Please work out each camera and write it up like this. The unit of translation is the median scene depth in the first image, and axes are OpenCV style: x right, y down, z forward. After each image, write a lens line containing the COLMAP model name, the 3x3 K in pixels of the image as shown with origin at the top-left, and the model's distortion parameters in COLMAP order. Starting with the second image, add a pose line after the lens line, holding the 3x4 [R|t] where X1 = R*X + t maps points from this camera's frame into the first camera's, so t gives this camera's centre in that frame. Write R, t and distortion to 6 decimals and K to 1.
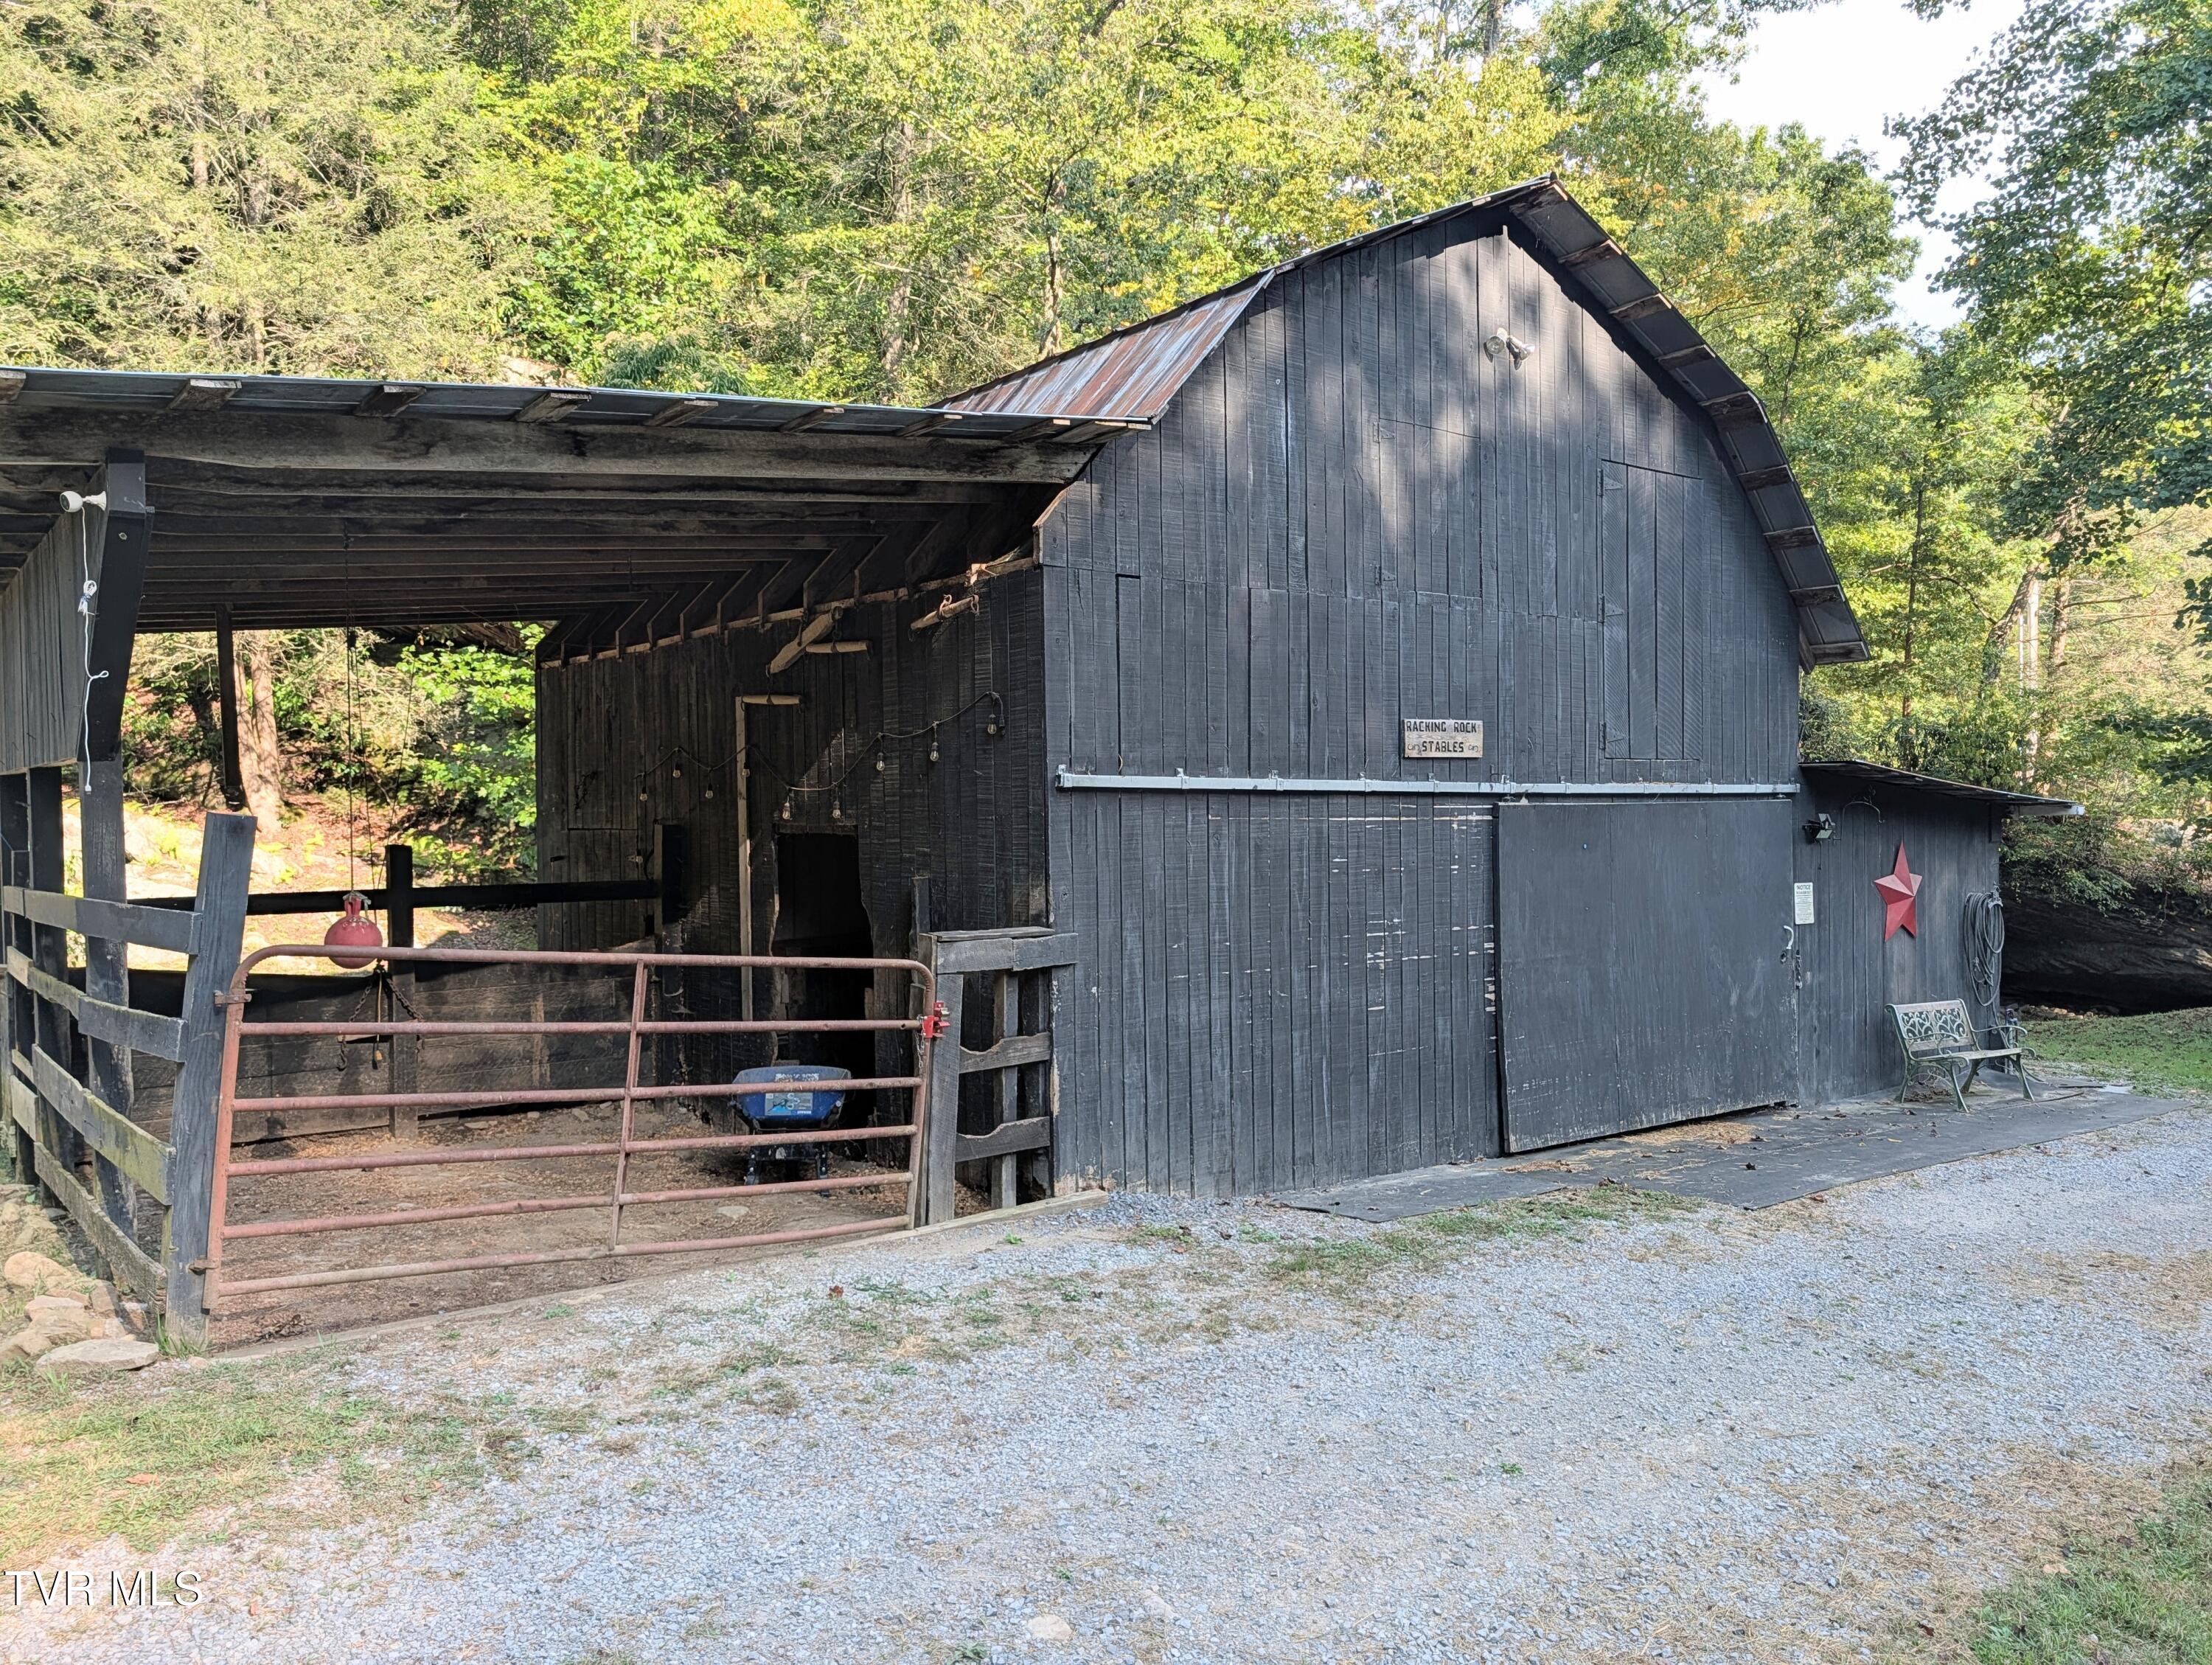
lens RADIAL K [[1517.7, 0, 1106.0], [0, 1517.7, 832.5], [0, 0, 1]] dist [-0.000806, -0.020303]
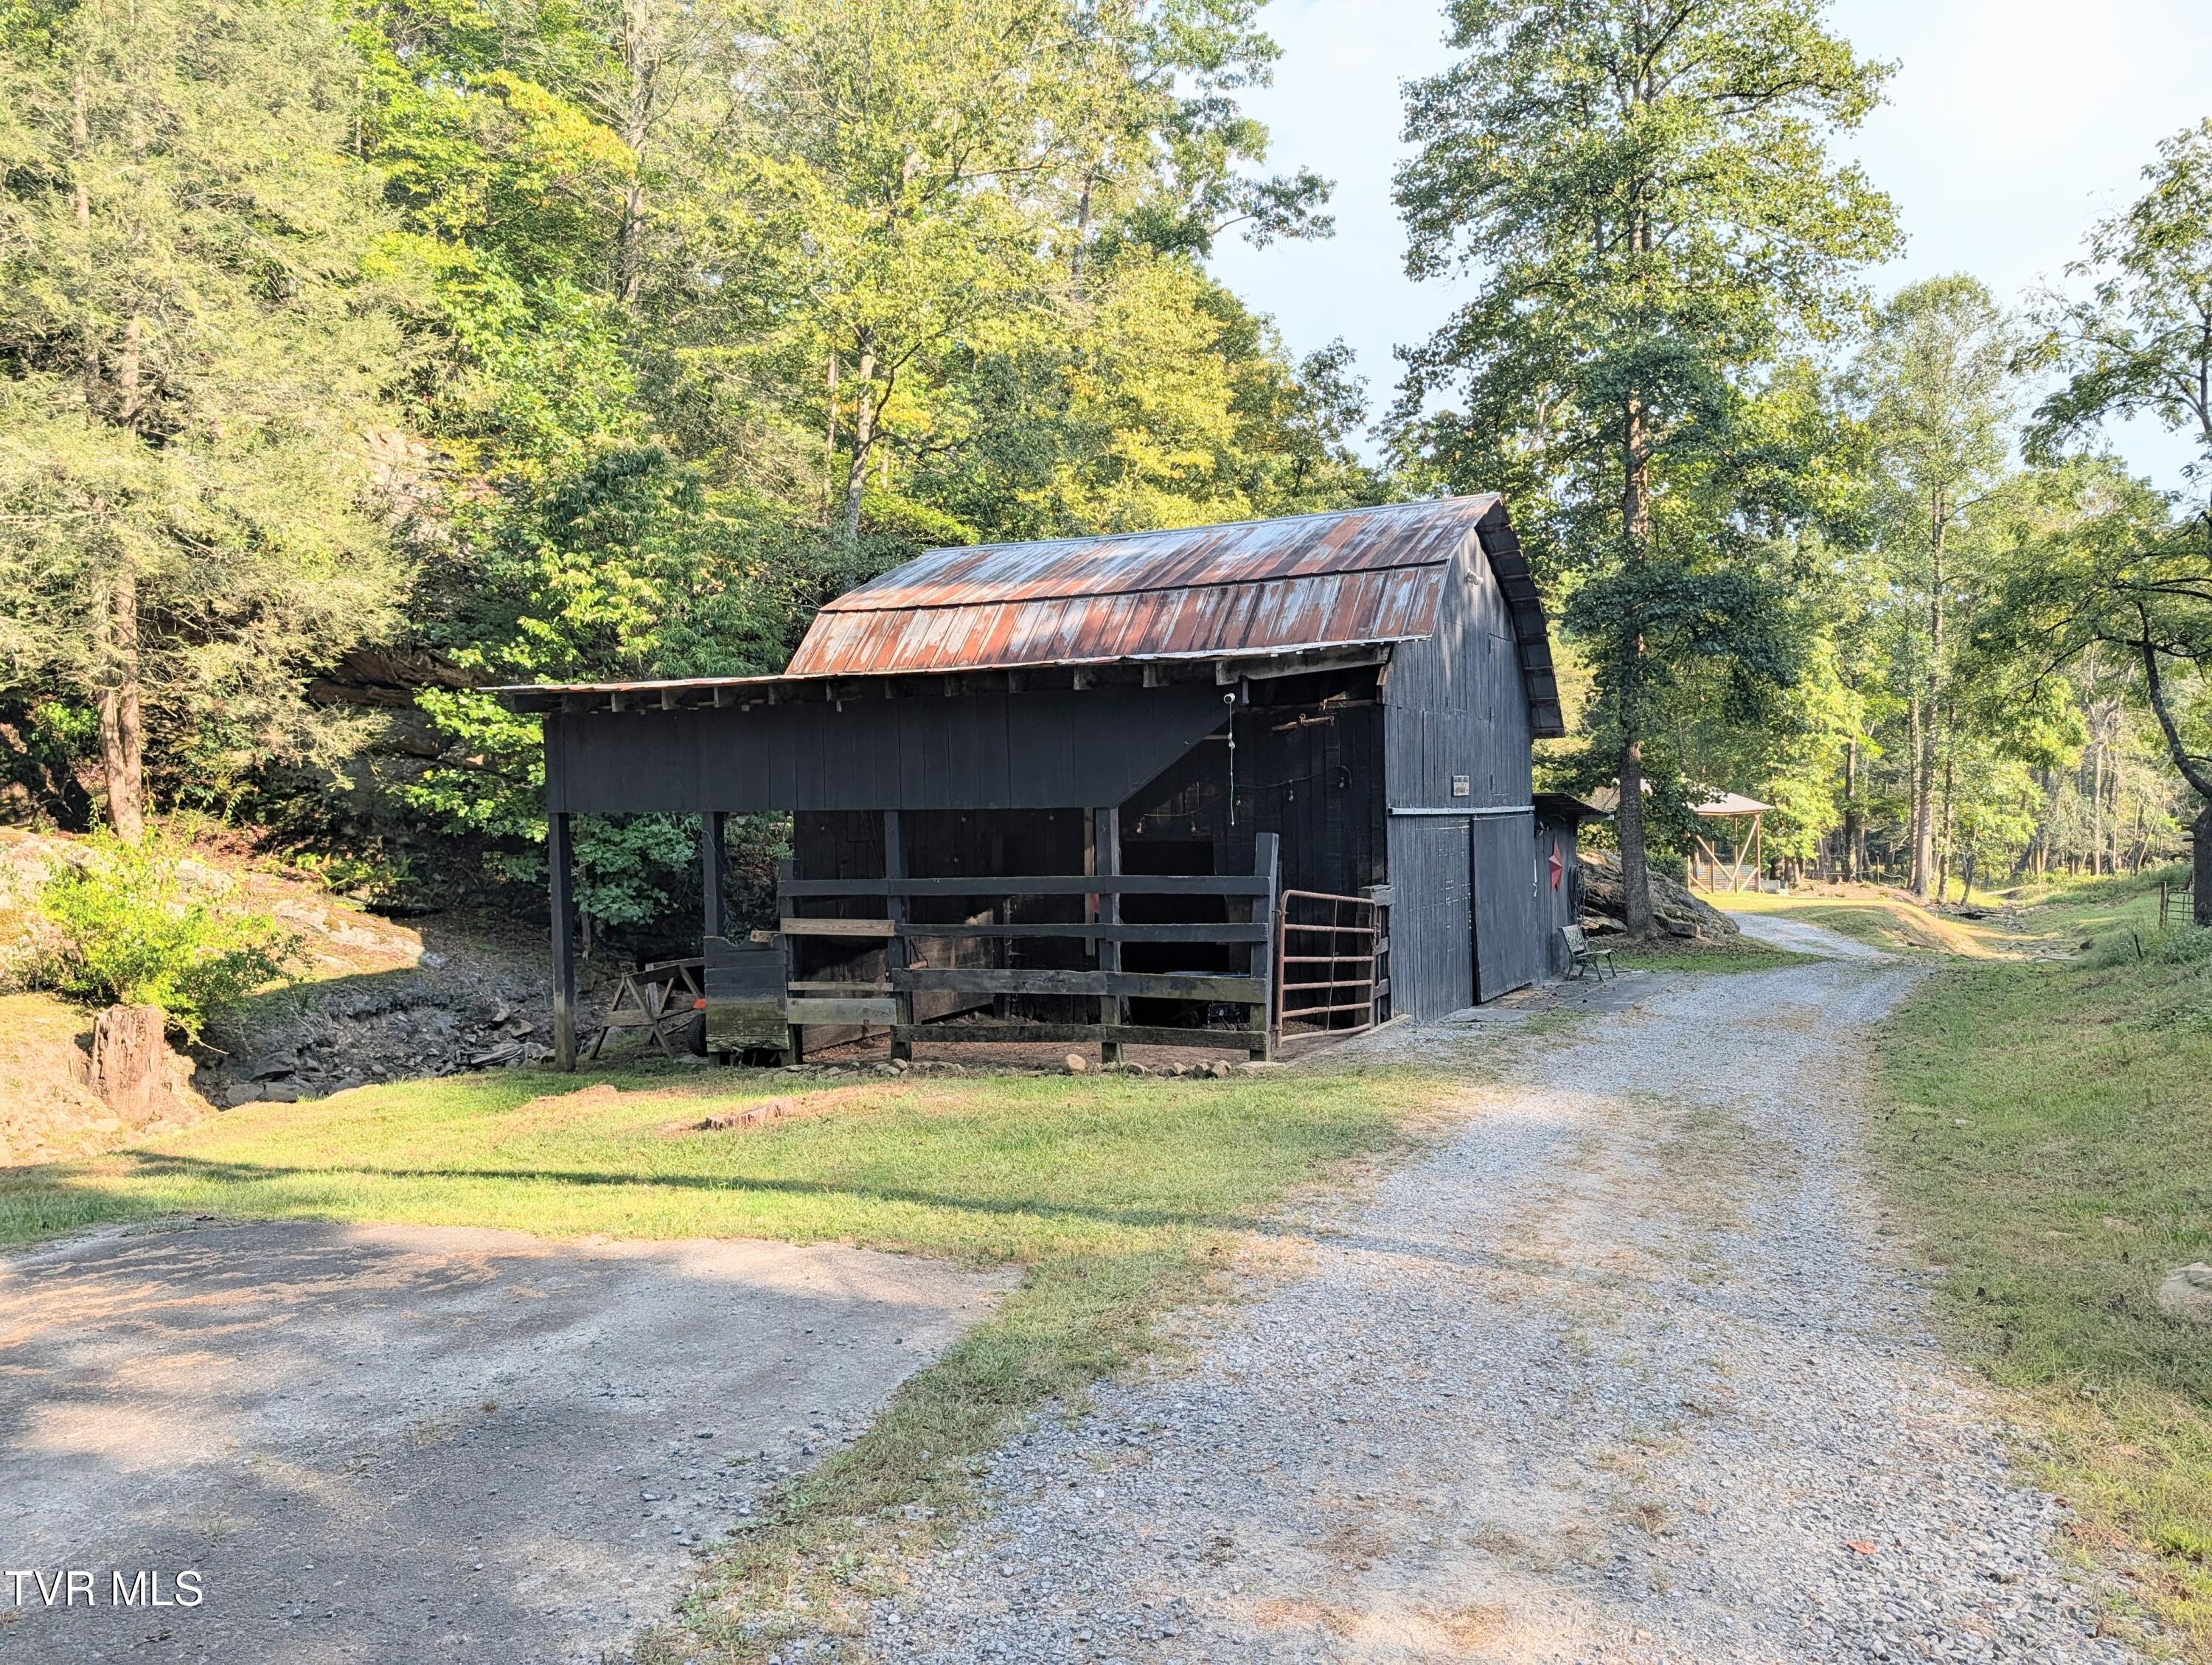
lens RADIAL K [[1517.7, 0, 1106.0], [0, 1517.7, 832.5], [0, 0, 1]] dist [-0.000806, -0.020303]
pose [[0.899560, -0.014341, 0.436561, -0.413566], [0.015677, 0.999877, 0.000543, -0.004525], [-0.436515, 0.006356, 0.899674, -0.217575]]
